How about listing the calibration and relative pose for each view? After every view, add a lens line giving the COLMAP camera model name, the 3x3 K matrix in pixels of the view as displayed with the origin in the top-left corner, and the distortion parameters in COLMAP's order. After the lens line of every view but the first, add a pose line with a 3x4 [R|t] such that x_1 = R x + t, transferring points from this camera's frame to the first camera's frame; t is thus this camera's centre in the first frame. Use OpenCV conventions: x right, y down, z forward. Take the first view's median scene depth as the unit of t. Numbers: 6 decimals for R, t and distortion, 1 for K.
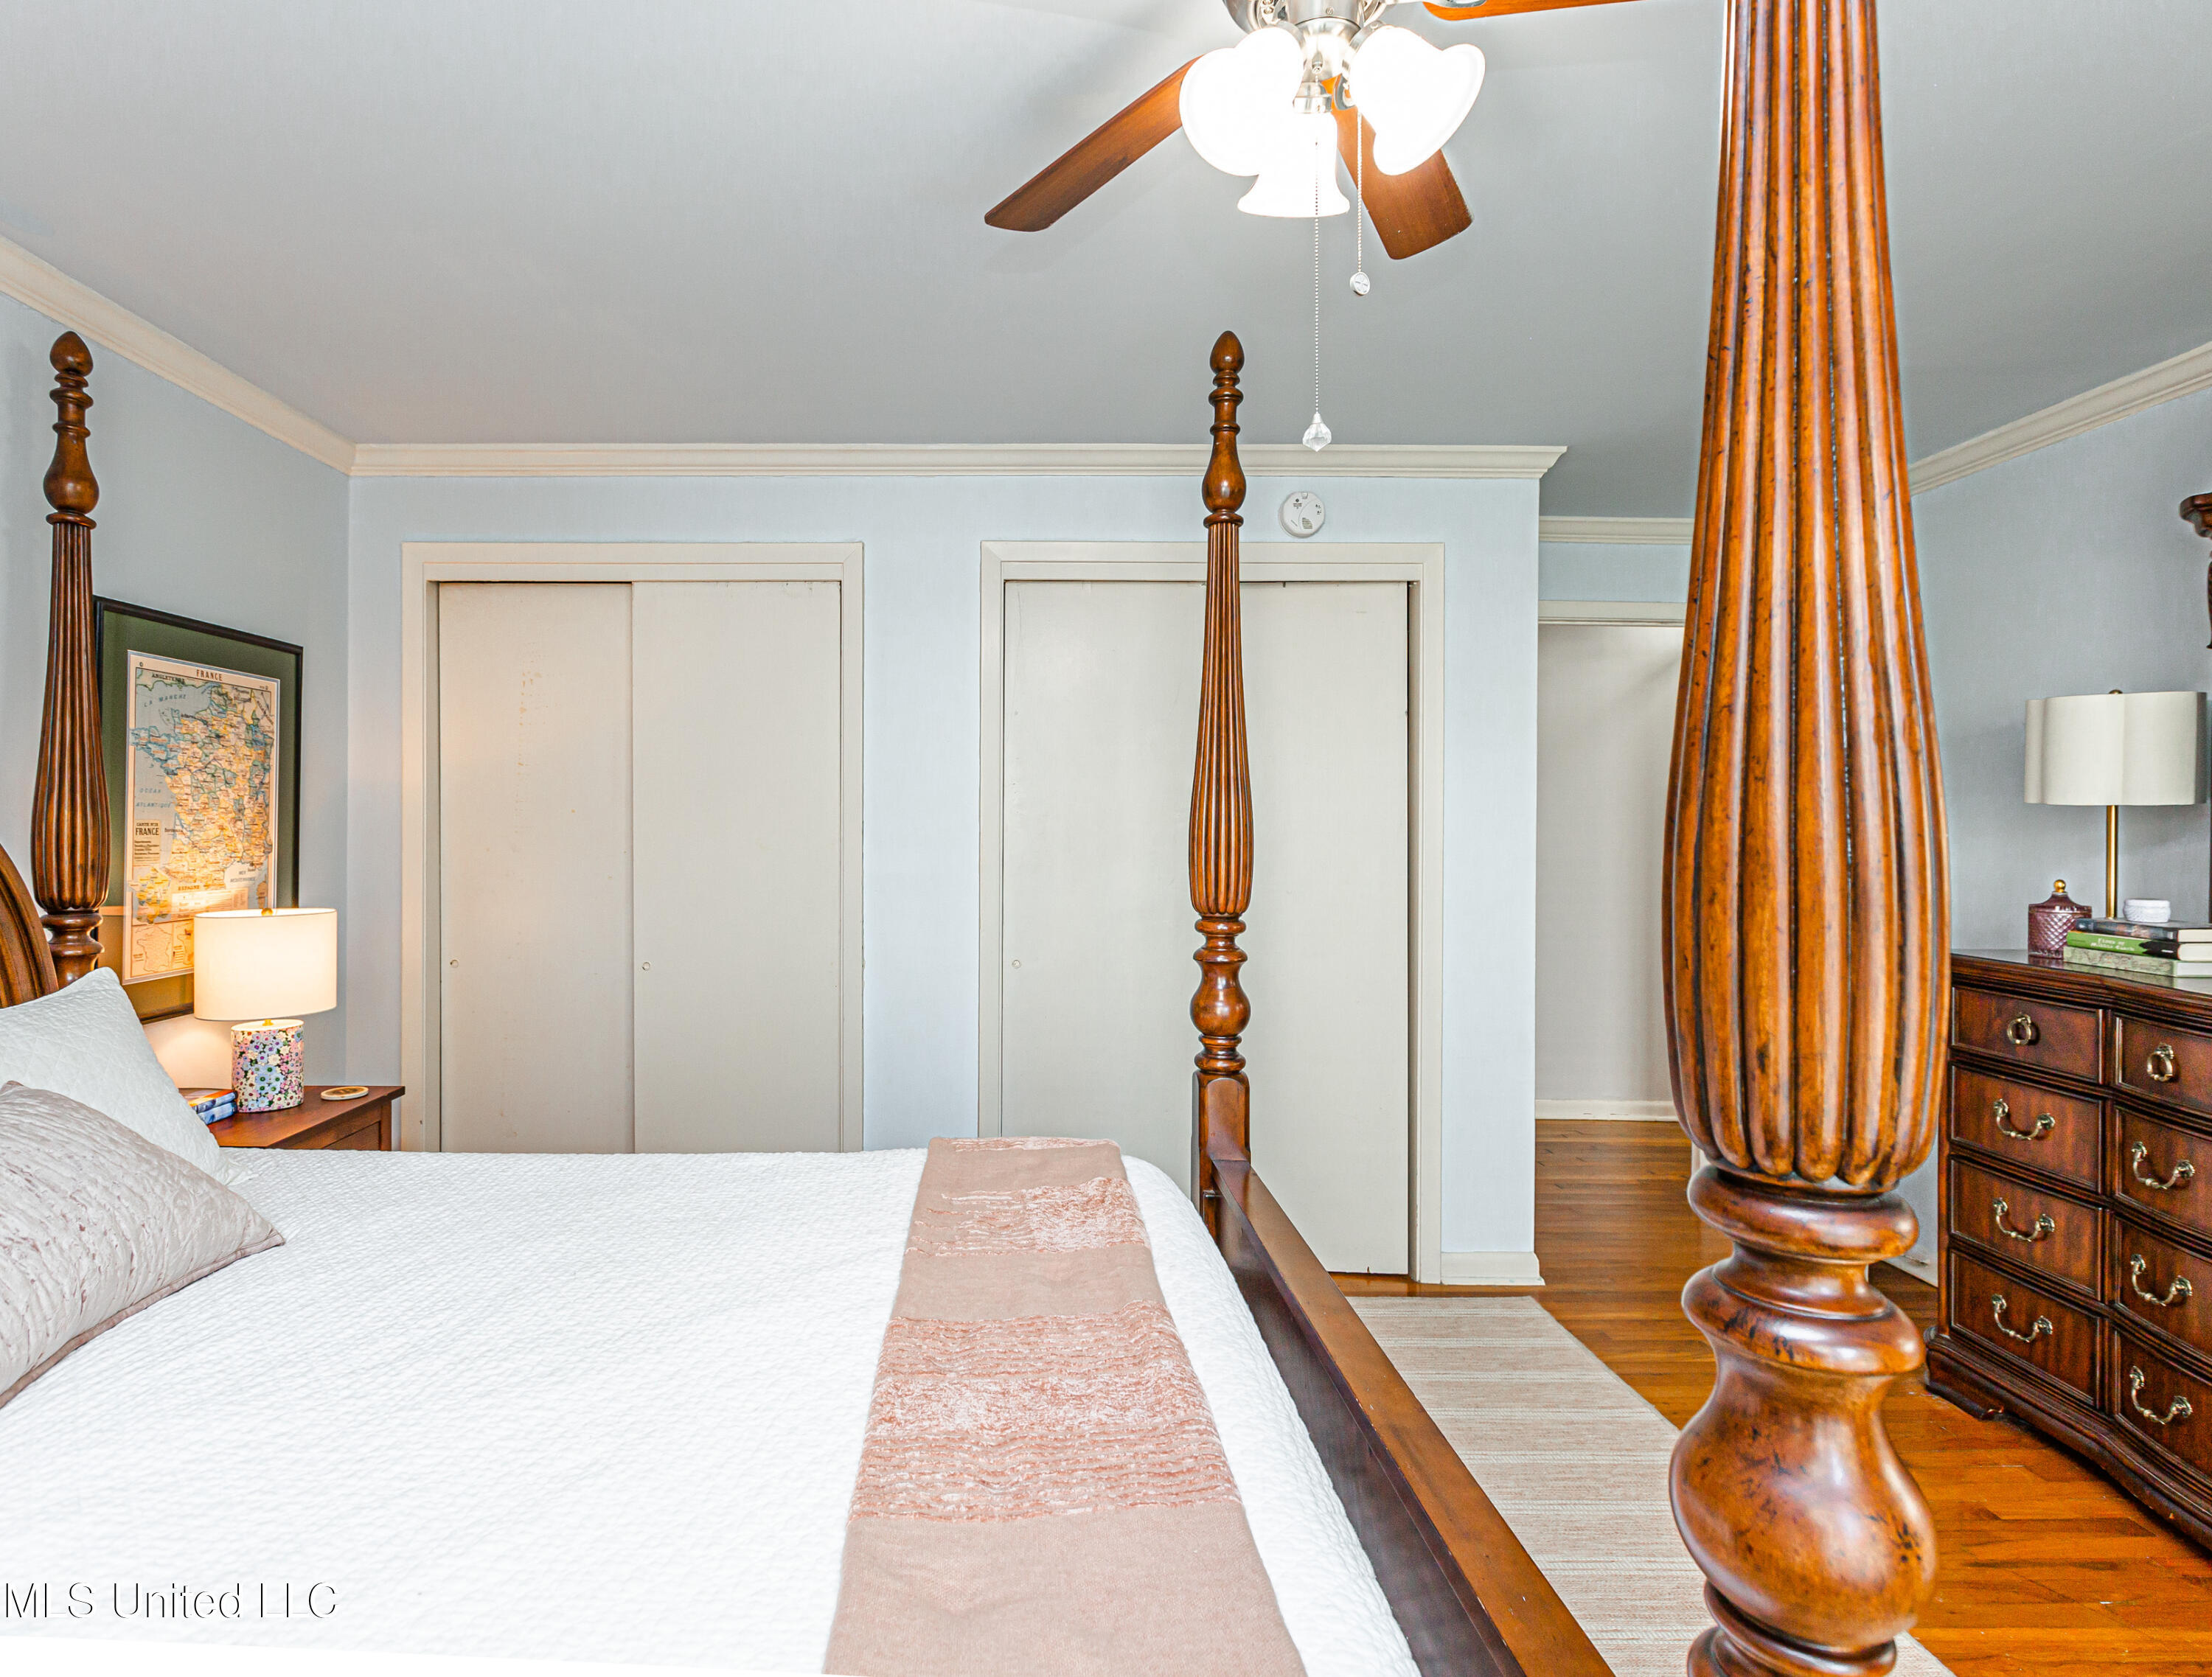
lens RADIAL K [[1130.5, 0, 1105.6], [0, 1130.5, 824.7], [0, 0, 1]] dist [0.005911, 0.001331]
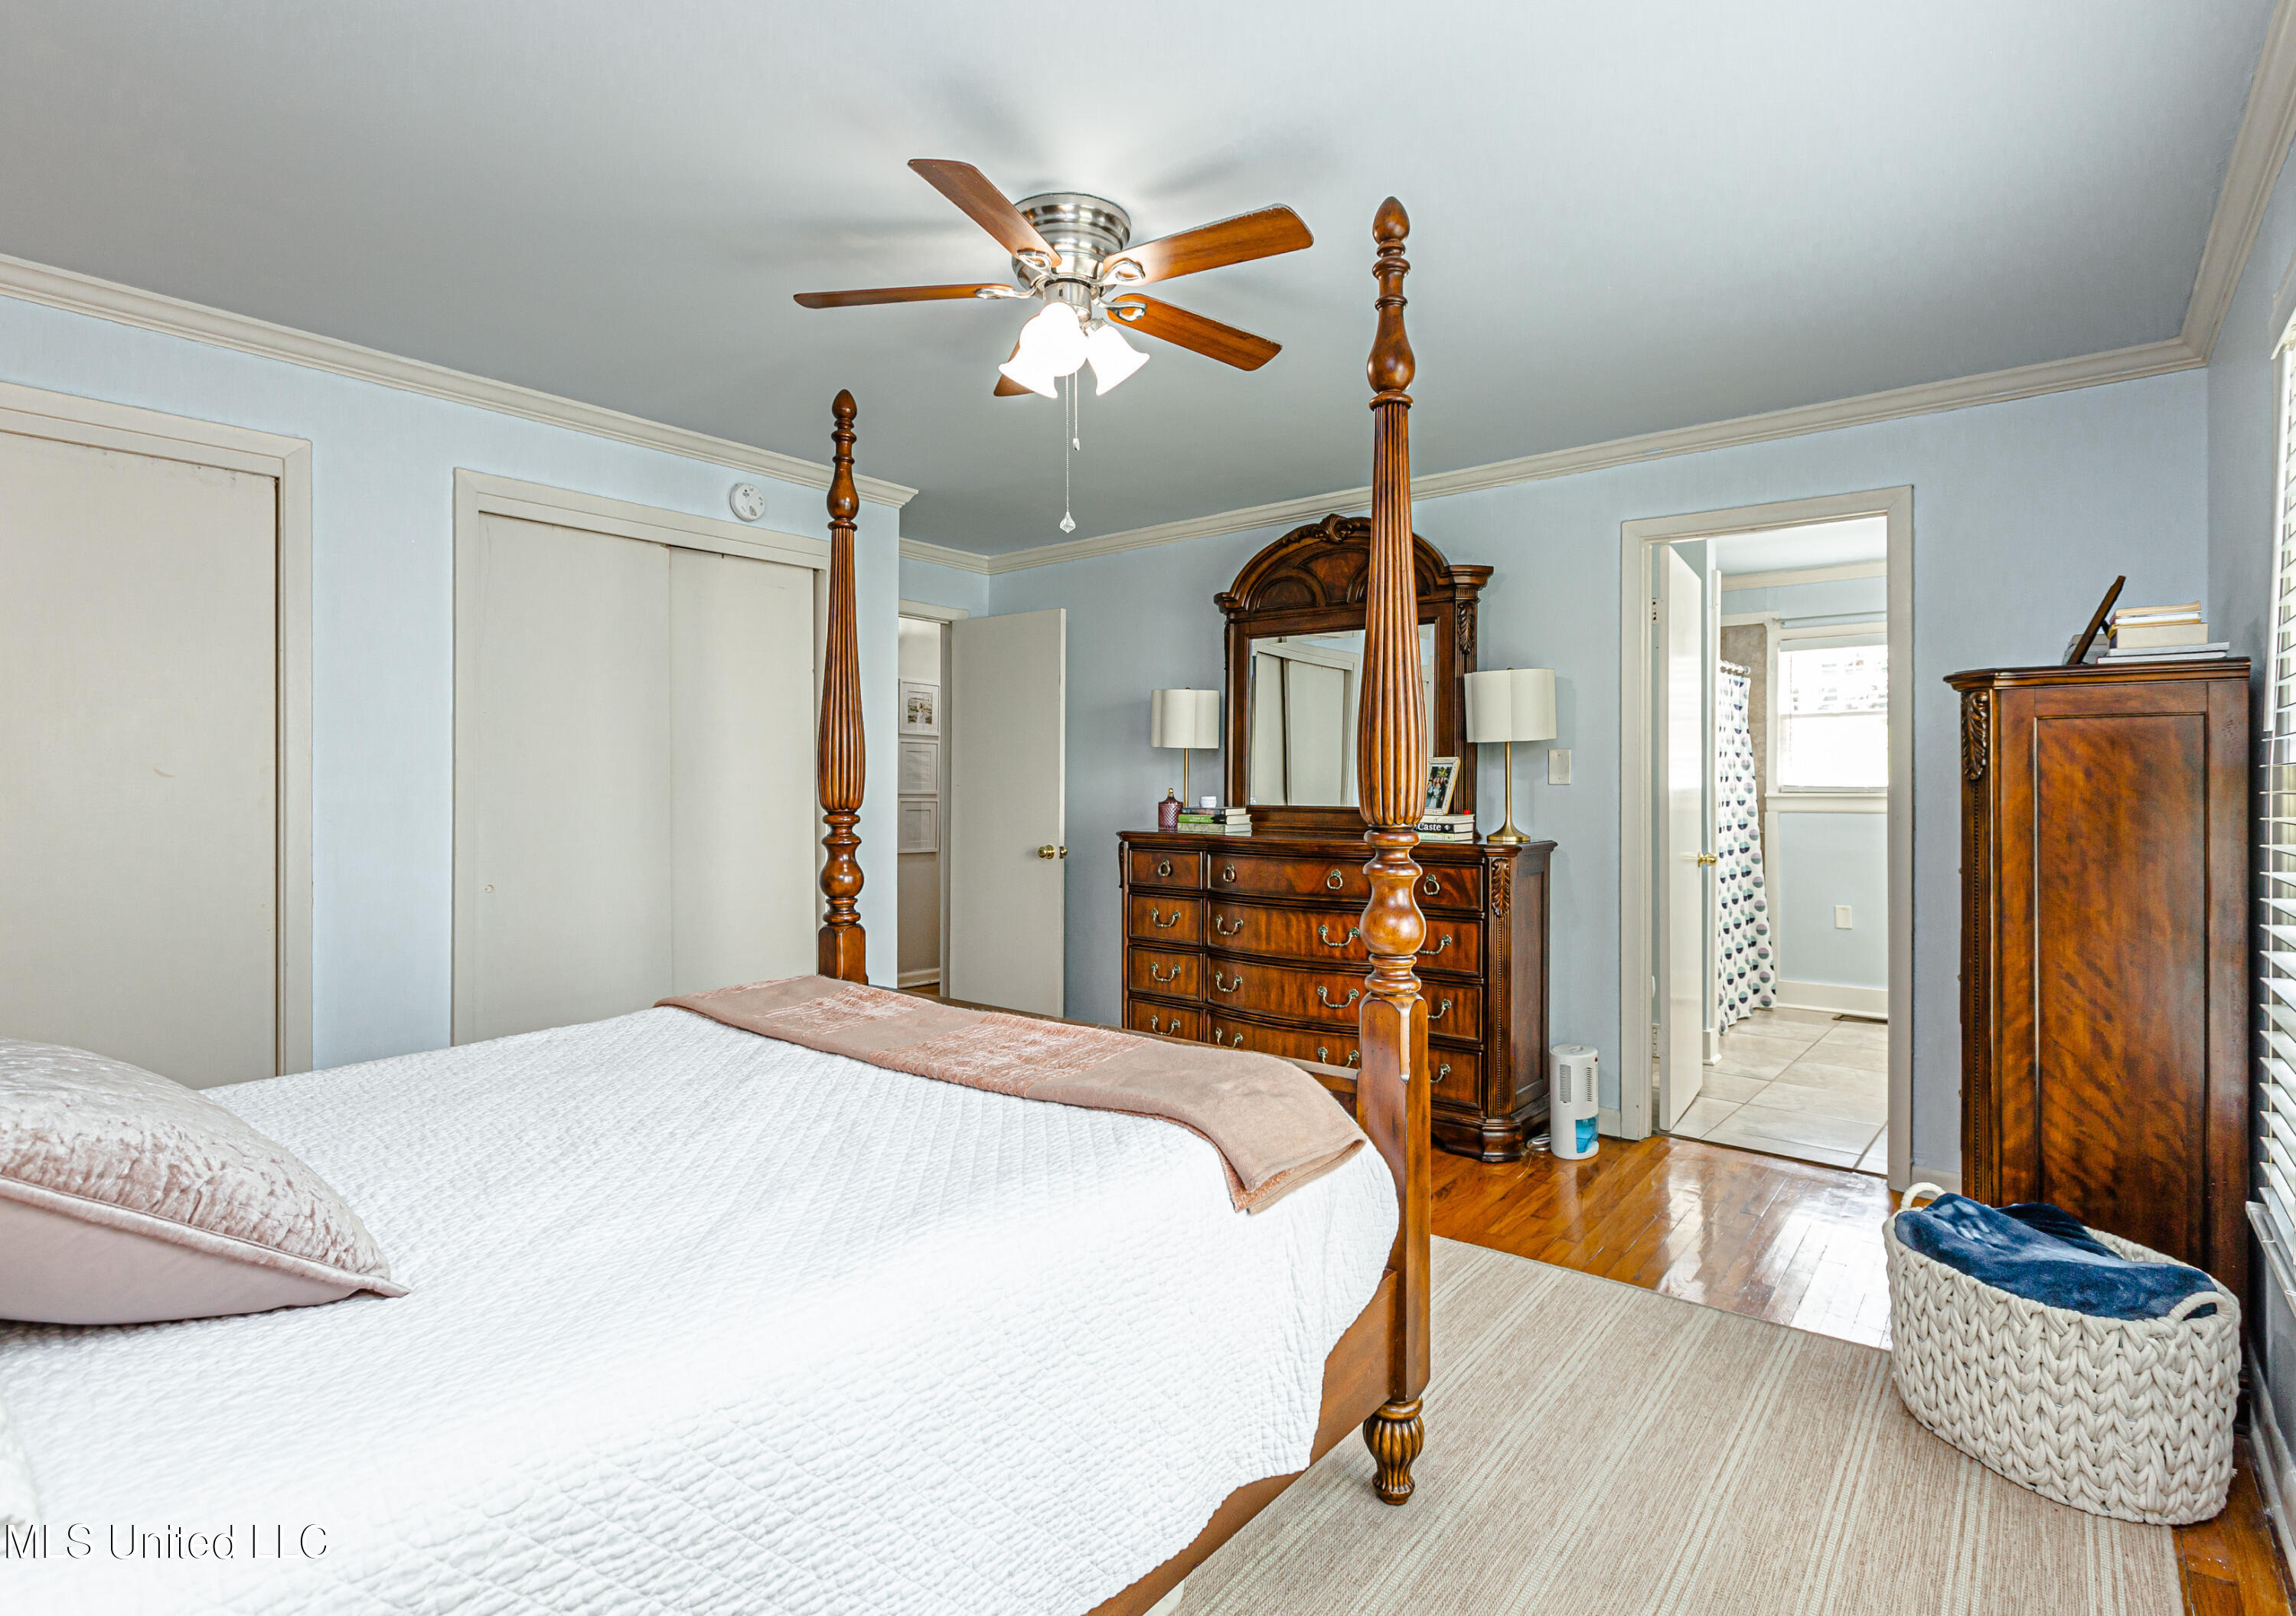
lens RADIAL K [[1120.7, 0, 1152.6], [0, 1120.7, 779.5], [0, 0, 1]] dist [-0.000335, 0.001170]
pose [[0.630665, -0.000885, 0.776054, -0.657965], [0.004906, 0.999984, -0.002847, 0.043447], [-0.776039, 0.005603, 0.630660, -0.144504]]
